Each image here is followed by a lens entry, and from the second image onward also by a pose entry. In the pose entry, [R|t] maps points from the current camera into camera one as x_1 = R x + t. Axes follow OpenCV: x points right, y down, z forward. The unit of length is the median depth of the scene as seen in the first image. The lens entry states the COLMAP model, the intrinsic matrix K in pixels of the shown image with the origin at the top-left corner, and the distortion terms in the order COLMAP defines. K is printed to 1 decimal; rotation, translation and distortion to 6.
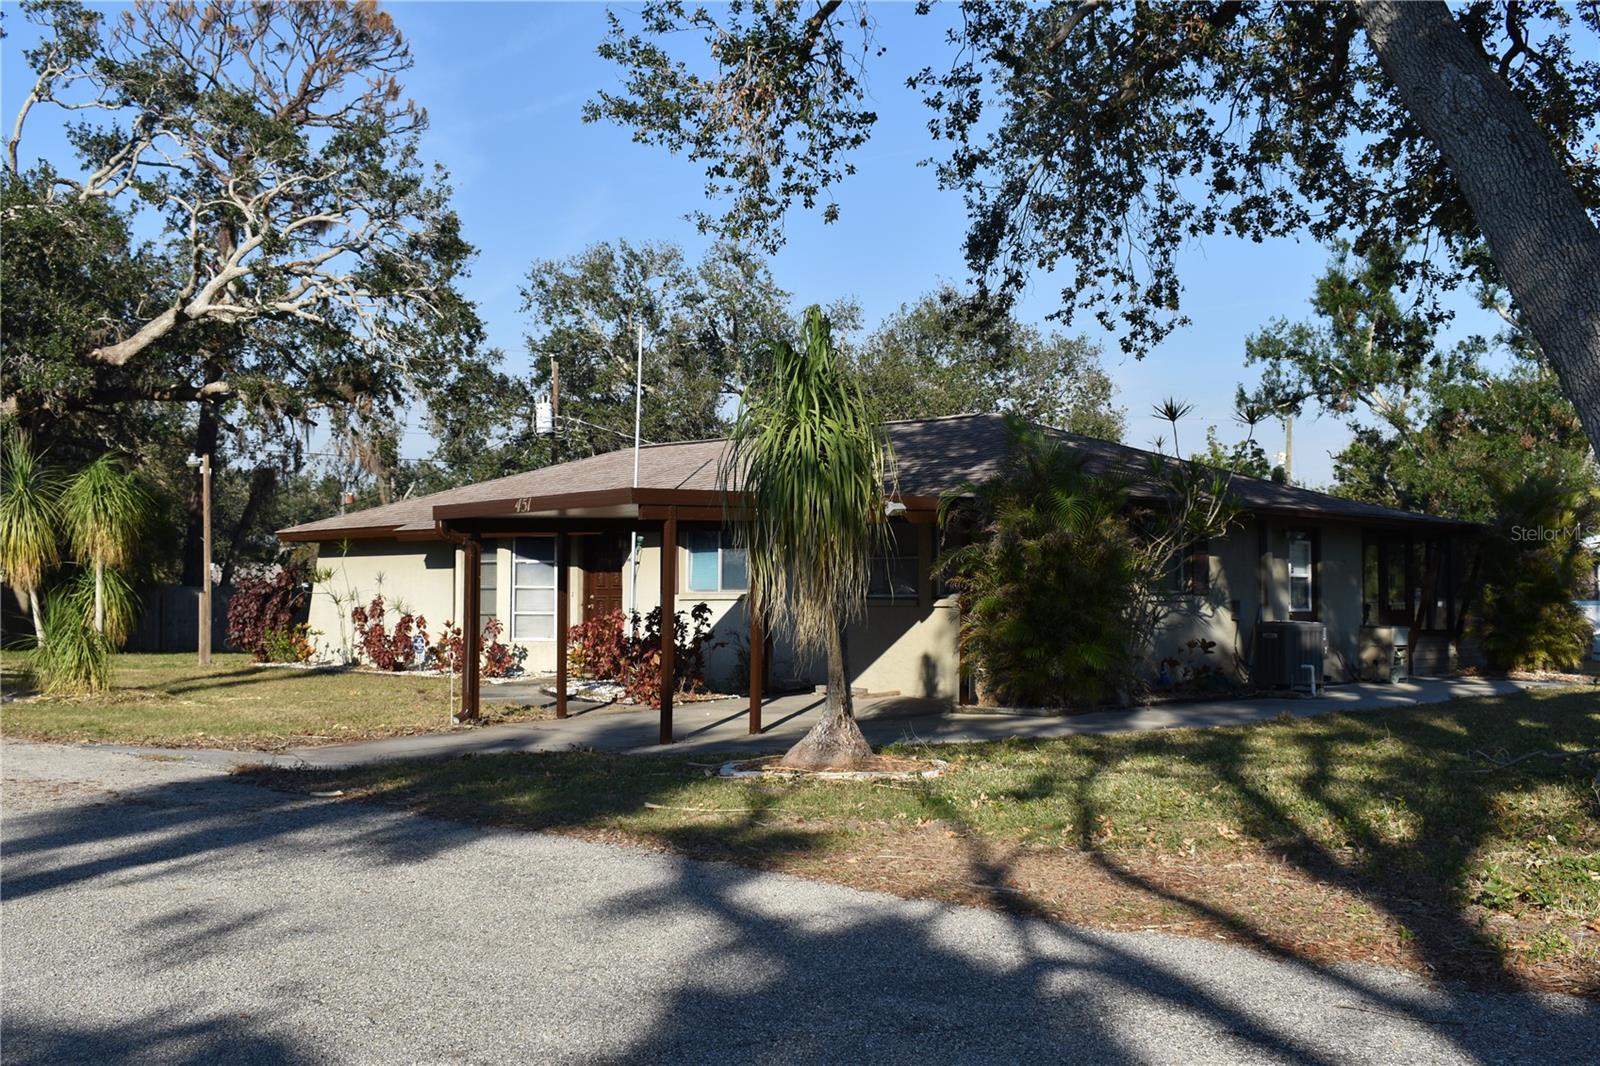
lens RADIAL K [[1715.2, 0, 795.4], [0, 1715.2, 532.6], [0, 0, 1]] dist [-0.035335, 0.000000]
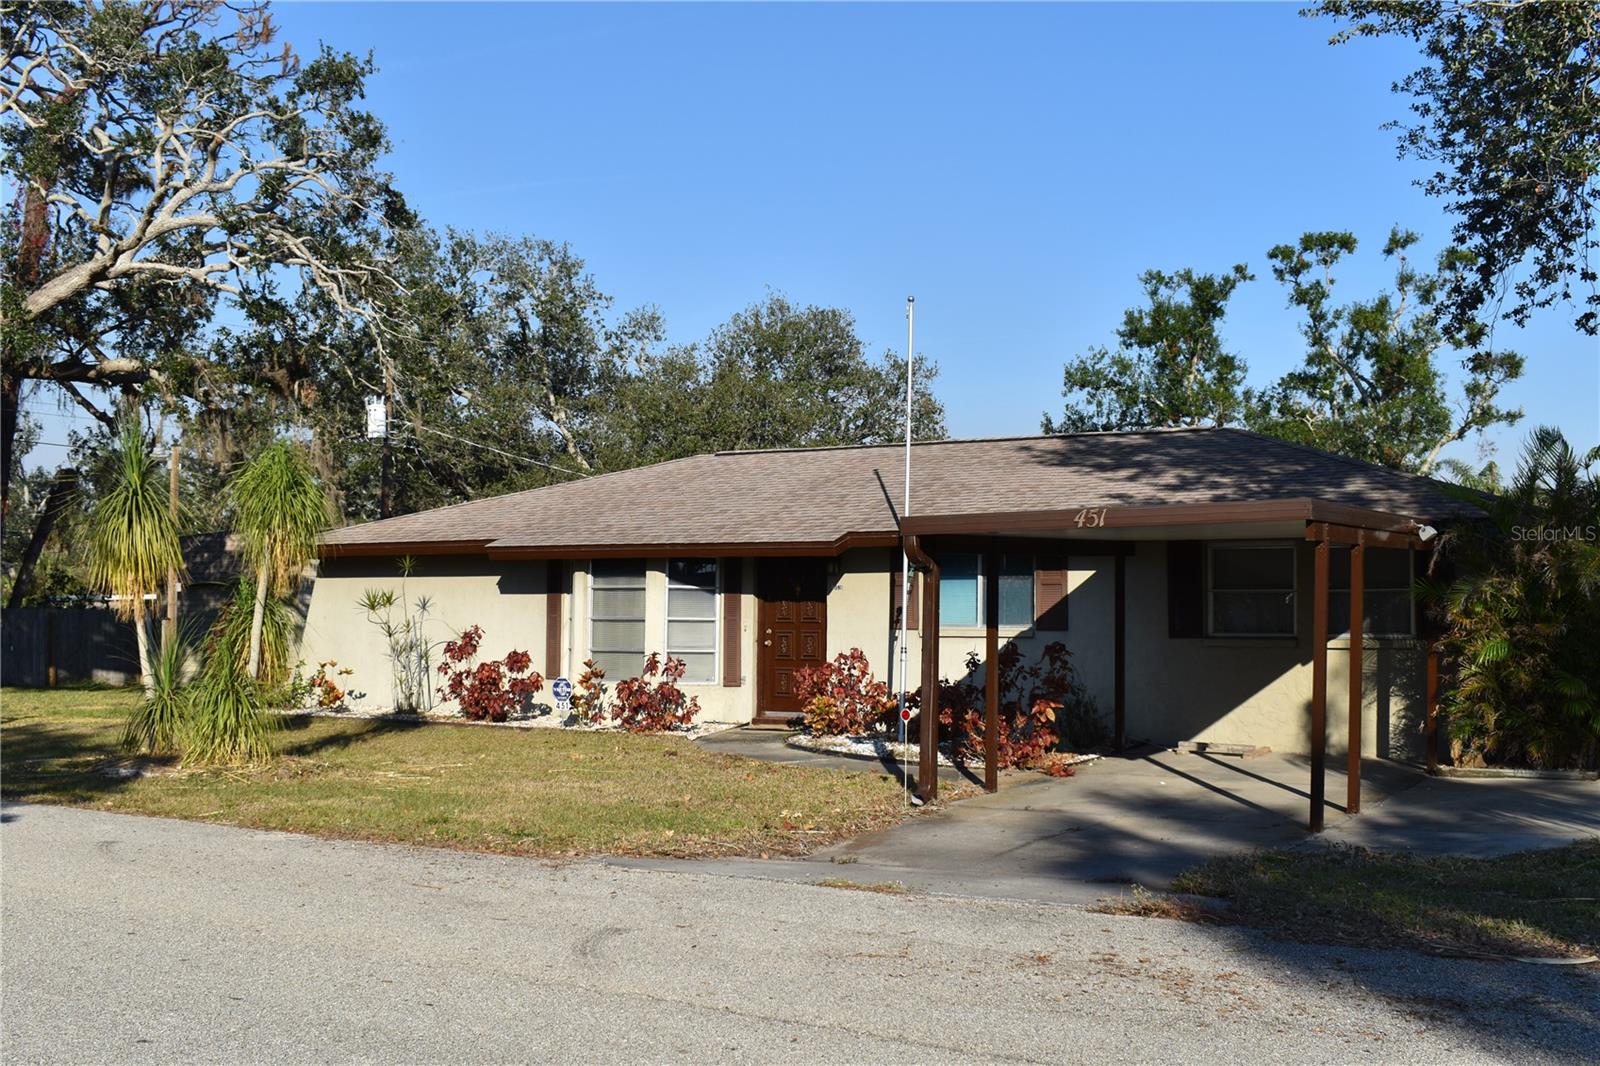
lens RADIAL K [[1715.2, 0, 795.7], [0, 1715.2, 537.0], [0, 0, 1]] dist [-0.035335, 0.000000]
pose [[0.969766, 0.018061, 0.243367, -0.241119], [-0.014716, 0.999771, -0.015554, 0.004210], [-0.243593, 0.011503, 0.969809, 0.155510]]
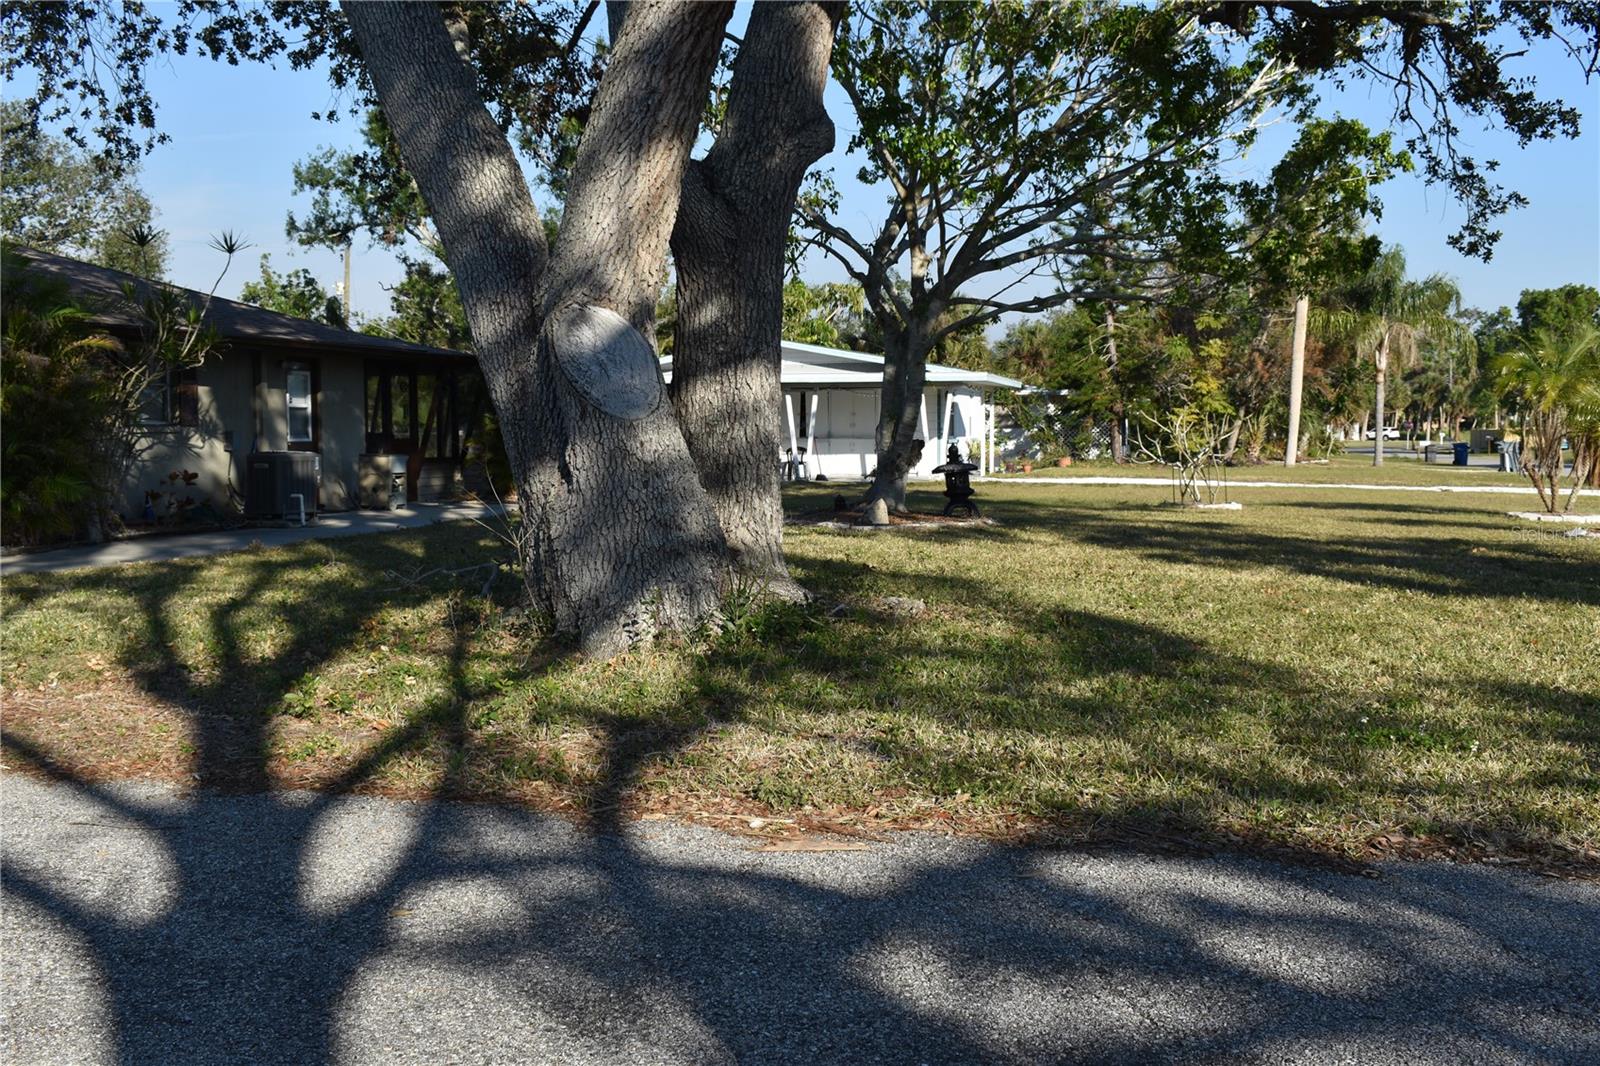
lens RADIAL K [[1715.2, 0, 792.4], [0, 1715.2, 535.0], [0, 0, 1]] dist [-0.035335, 0.000000]
pose [[0.875808, -0.039192, 0.481066, 0.064017], [-0.008984, 0.995201, 0.097434, 0.000093], [-0.482576, -0.089655, 0.871253, -0.027381]]
